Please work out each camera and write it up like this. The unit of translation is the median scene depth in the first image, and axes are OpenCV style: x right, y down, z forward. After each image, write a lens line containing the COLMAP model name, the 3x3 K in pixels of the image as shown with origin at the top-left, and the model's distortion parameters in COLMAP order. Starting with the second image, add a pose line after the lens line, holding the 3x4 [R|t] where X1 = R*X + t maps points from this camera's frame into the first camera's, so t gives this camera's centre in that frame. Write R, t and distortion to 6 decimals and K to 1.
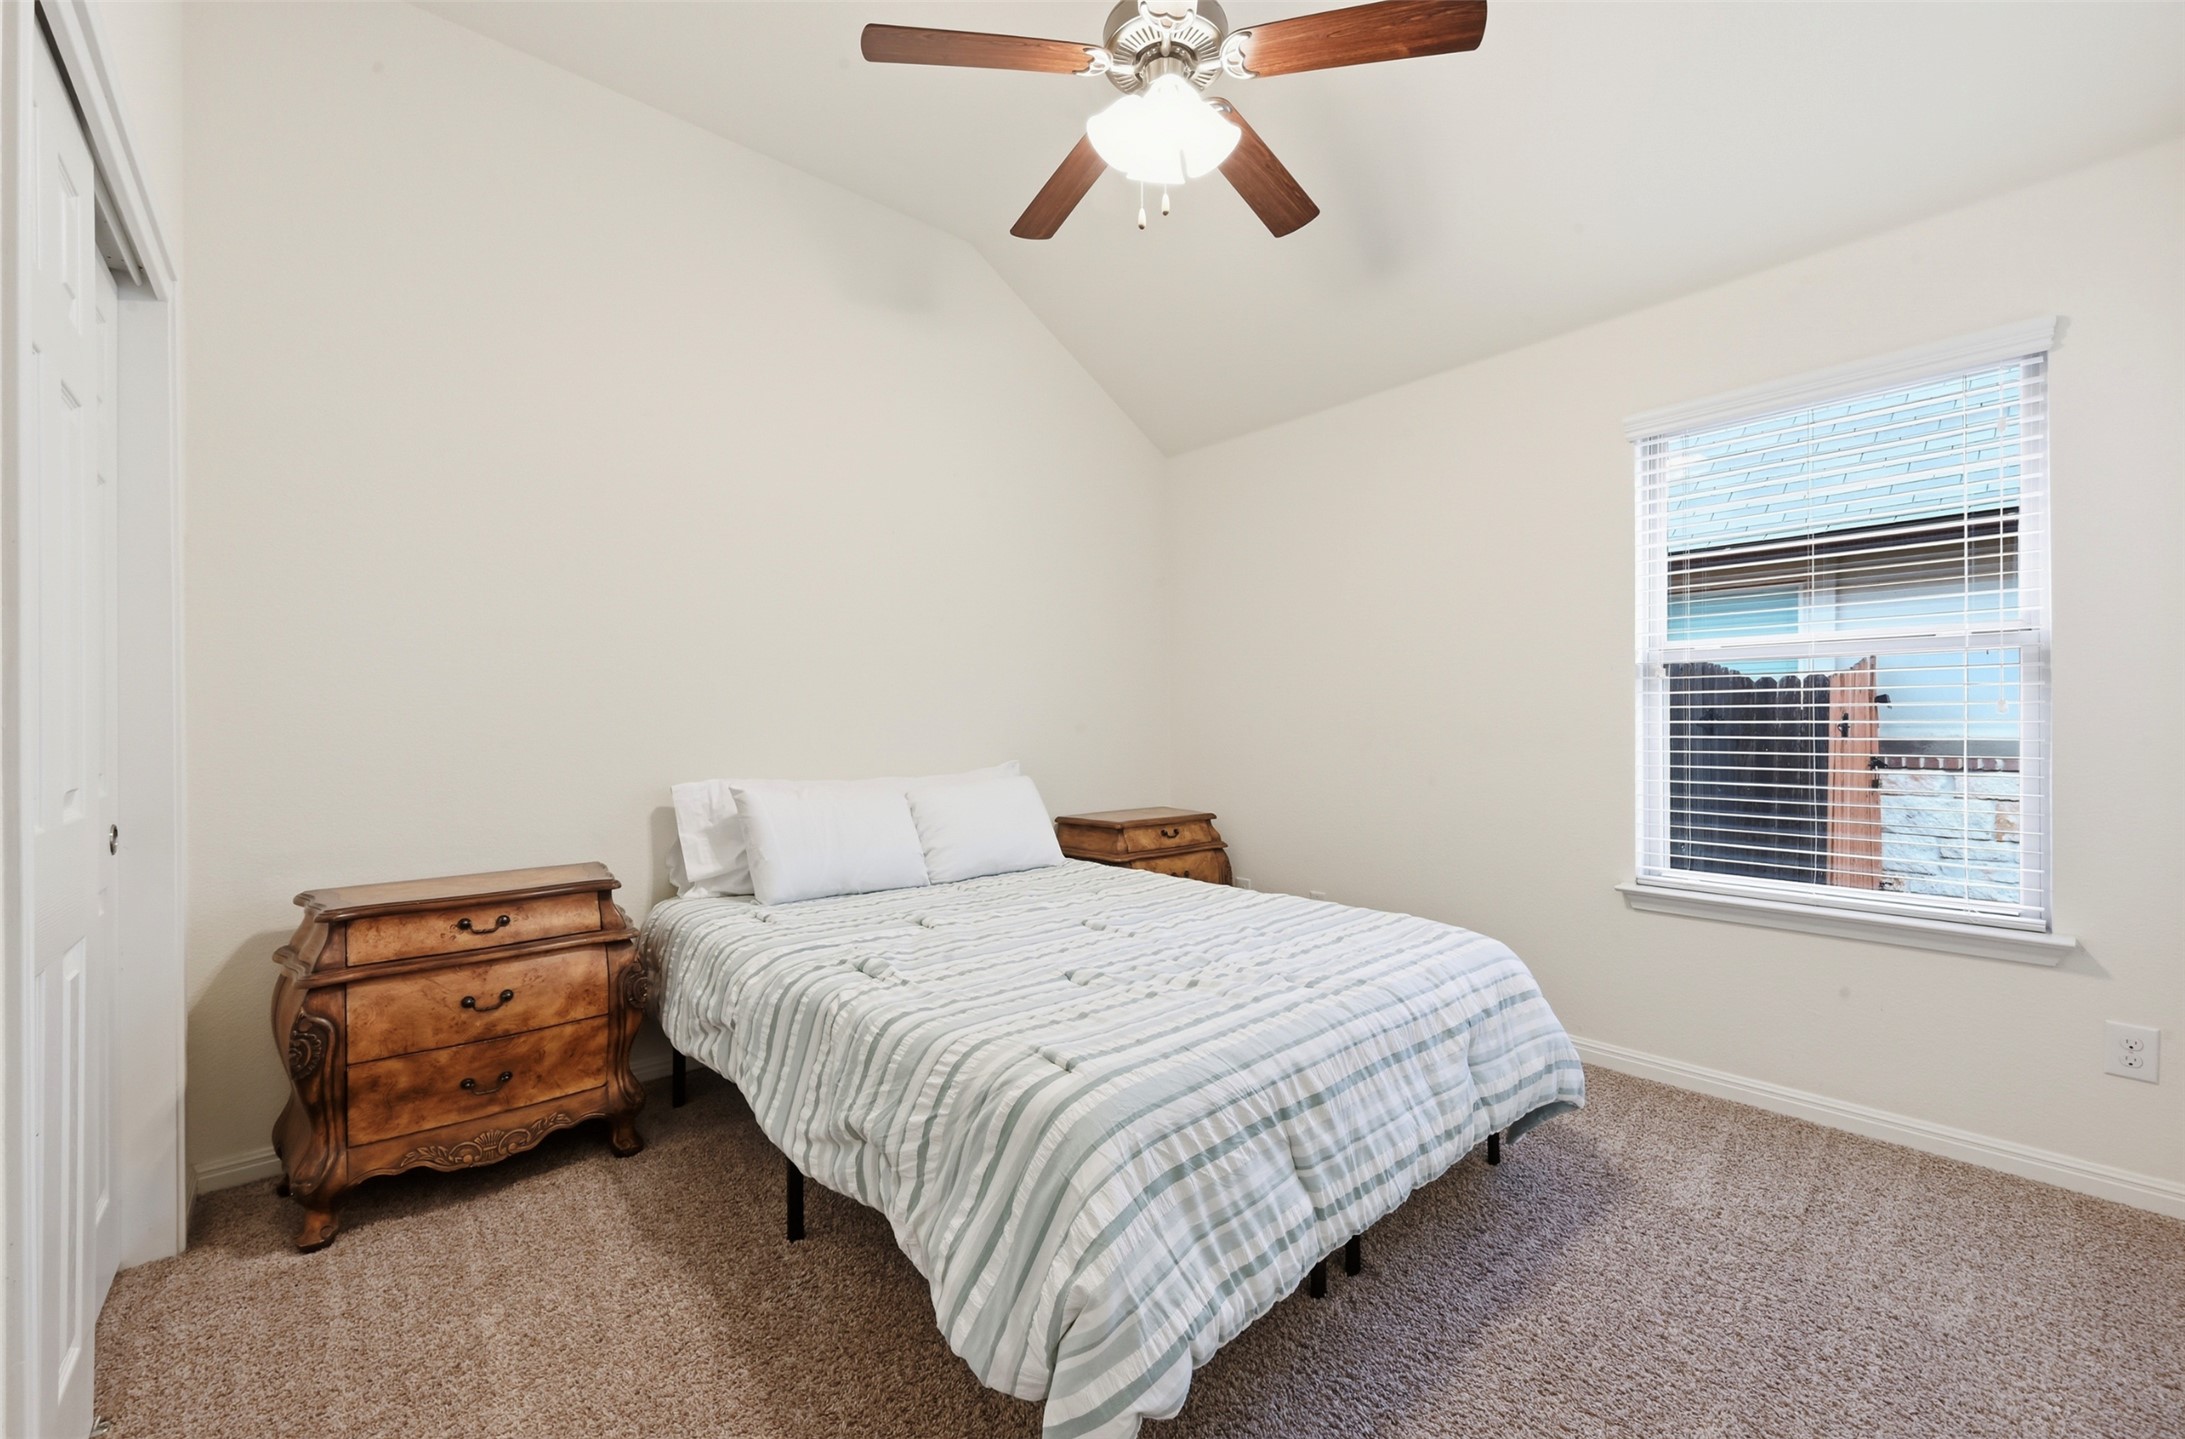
lens RADIAL K [[863.5, 0, 1094.8], [0, 863.5, 719.2], [0, 0, 1]] dist [-0.002906, 0.000528]
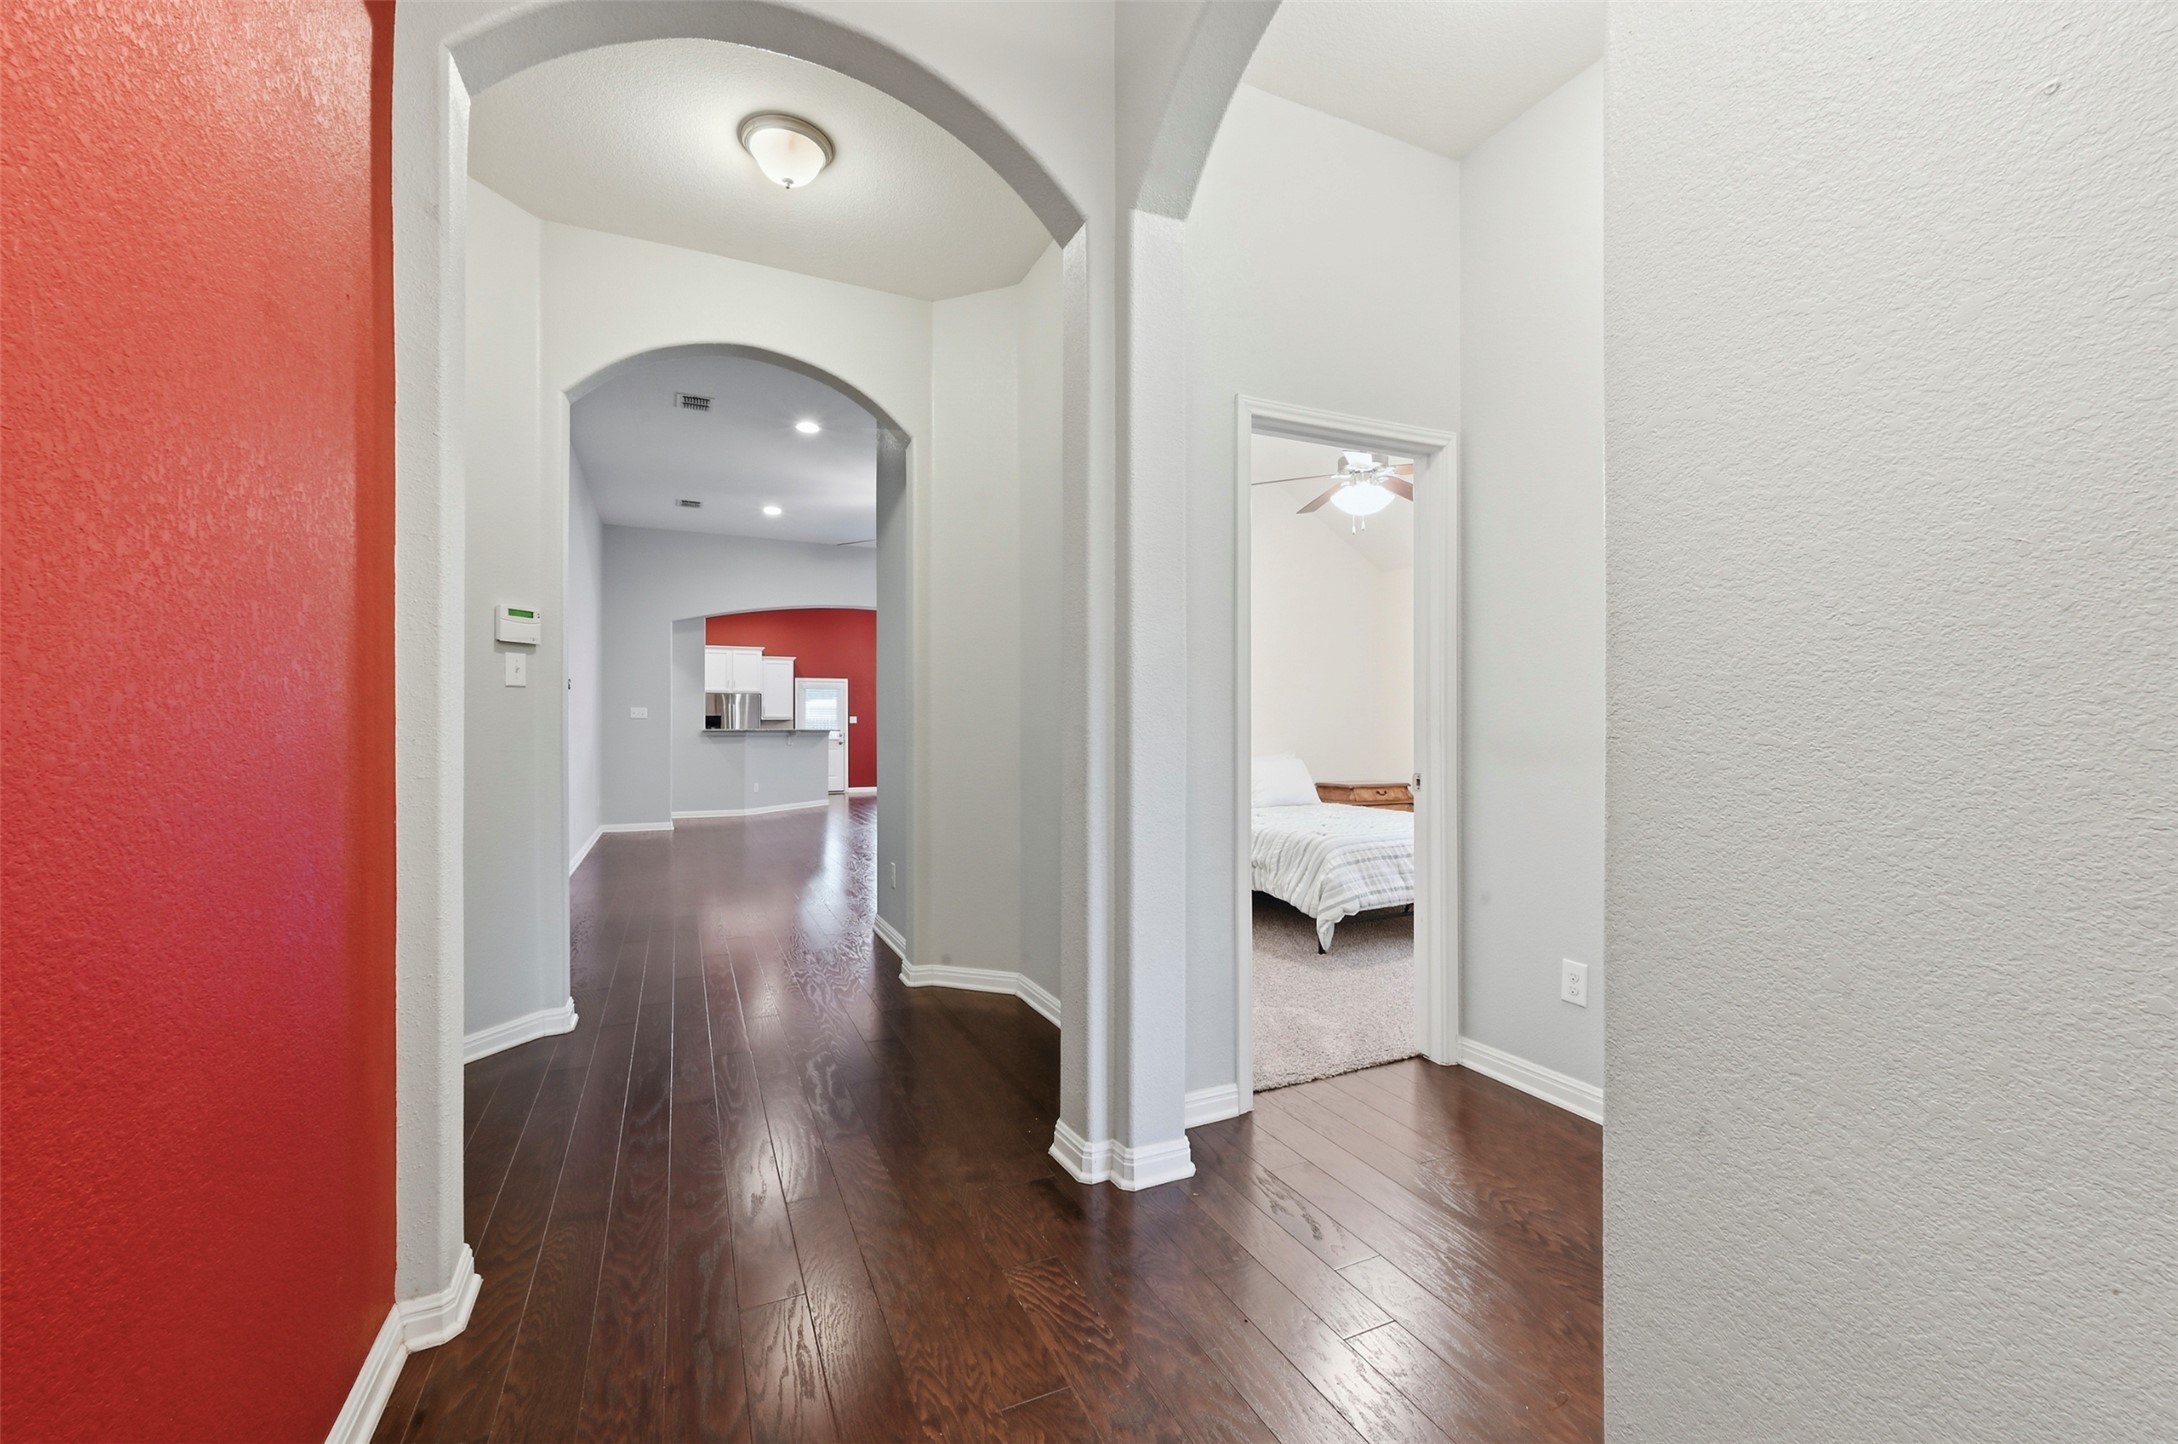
lens RADIAL K [[885.0, 0, 1104.0], [0, 885.0, 724.8], [0, 0, 1]] dist [0.013953, 0.000588]
pose [[0.963899, -0.001108, -0.266266, 0.058164], [0.000128, 0.999993, -0.003695, -0.003173], [0.266268, 0.003527, 0.963893, -2.397487]]
